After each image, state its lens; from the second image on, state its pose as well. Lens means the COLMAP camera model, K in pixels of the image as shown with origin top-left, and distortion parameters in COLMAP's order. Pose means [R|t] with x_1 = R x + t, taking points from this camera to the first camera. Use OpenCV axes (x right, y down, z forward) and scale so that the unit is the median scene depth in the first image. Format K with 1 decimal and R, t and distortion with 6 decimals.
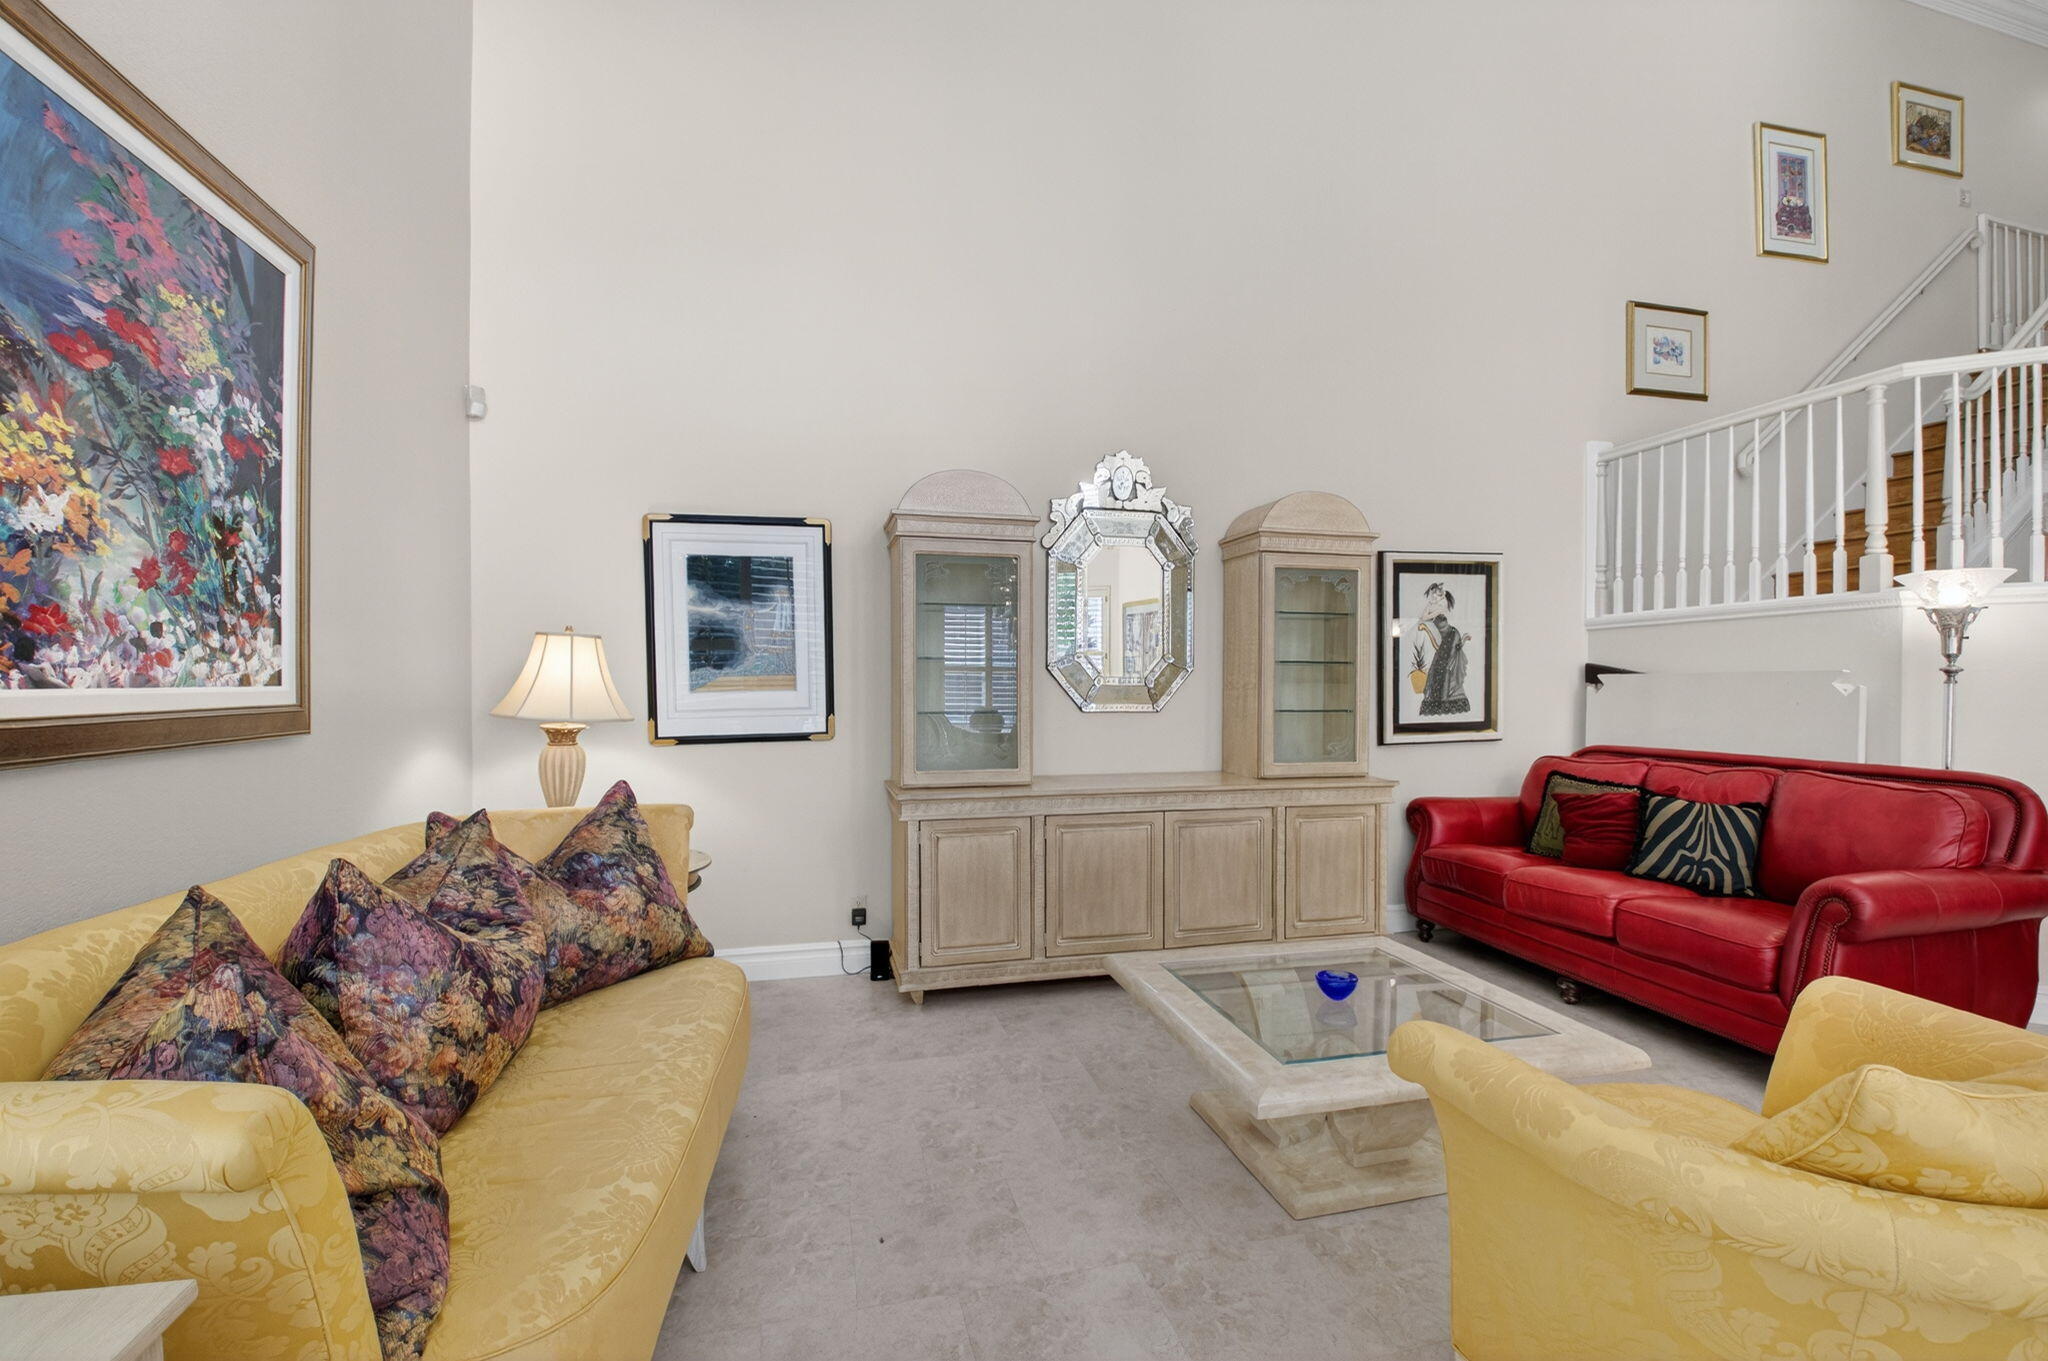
lens RADIAL K [[923.0, 0, 1024.0], [0, 923.0, 680.5], [0, 0, 1]] dist [0.000571, -0.010171]
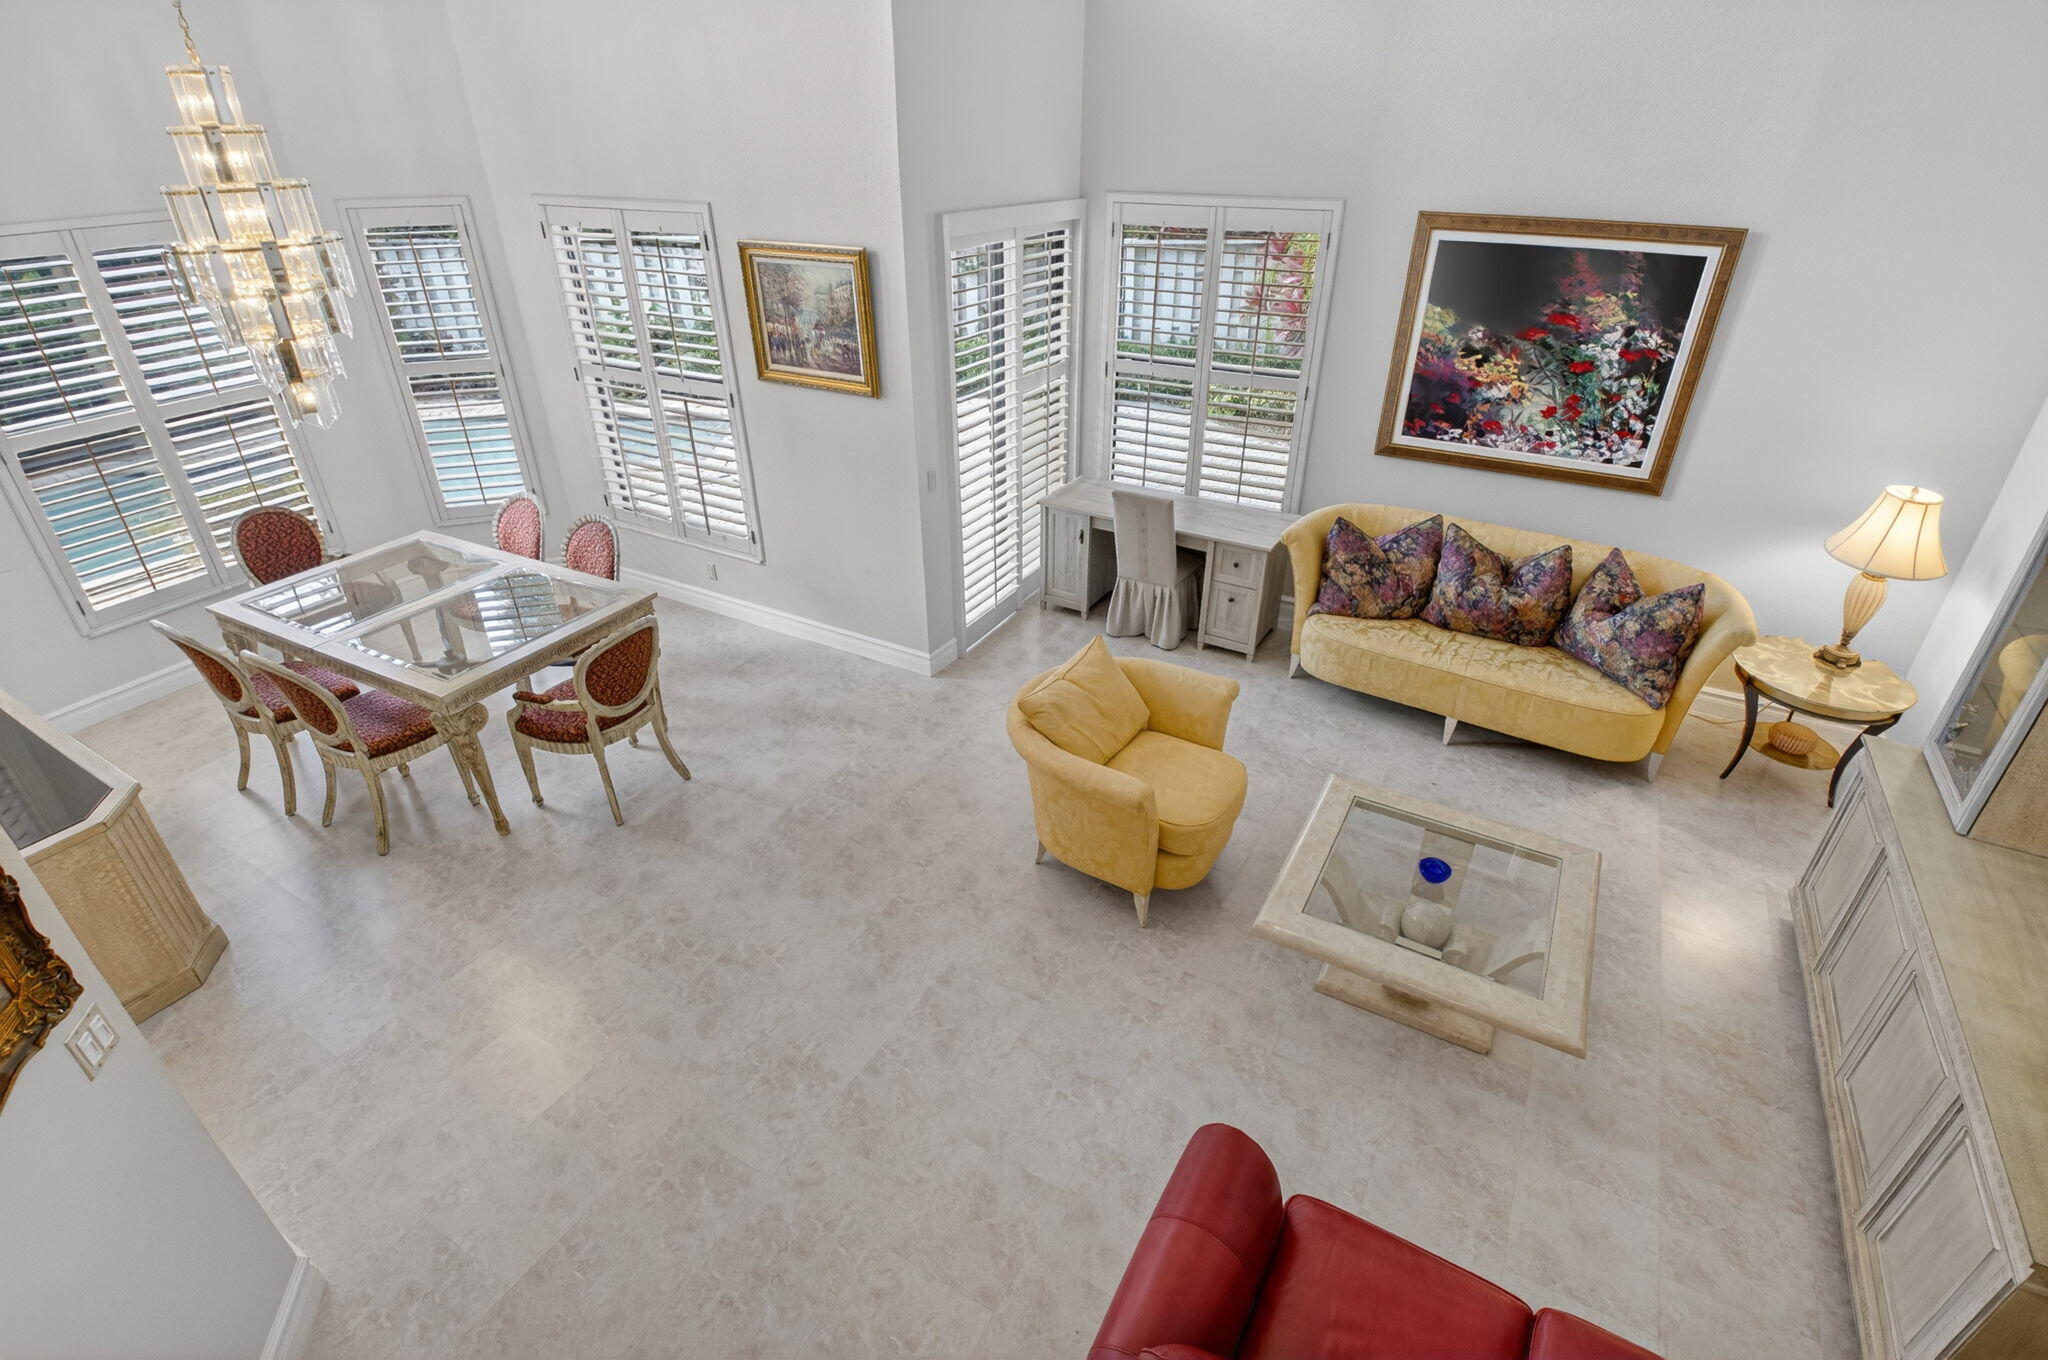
lens RADIAL K [[964.2, 0, 1024.0], [0, 964.2, 680.0], [0, 0, 1]] dist [0.001443, -0.017723]
pose [[-0.703684, 0.359503, -0.612851, 1.717854], [0.002825, 0.863956, 0.503559, -0.694714], [0.710507, 0.352615, -0.608968, 1.528940]]
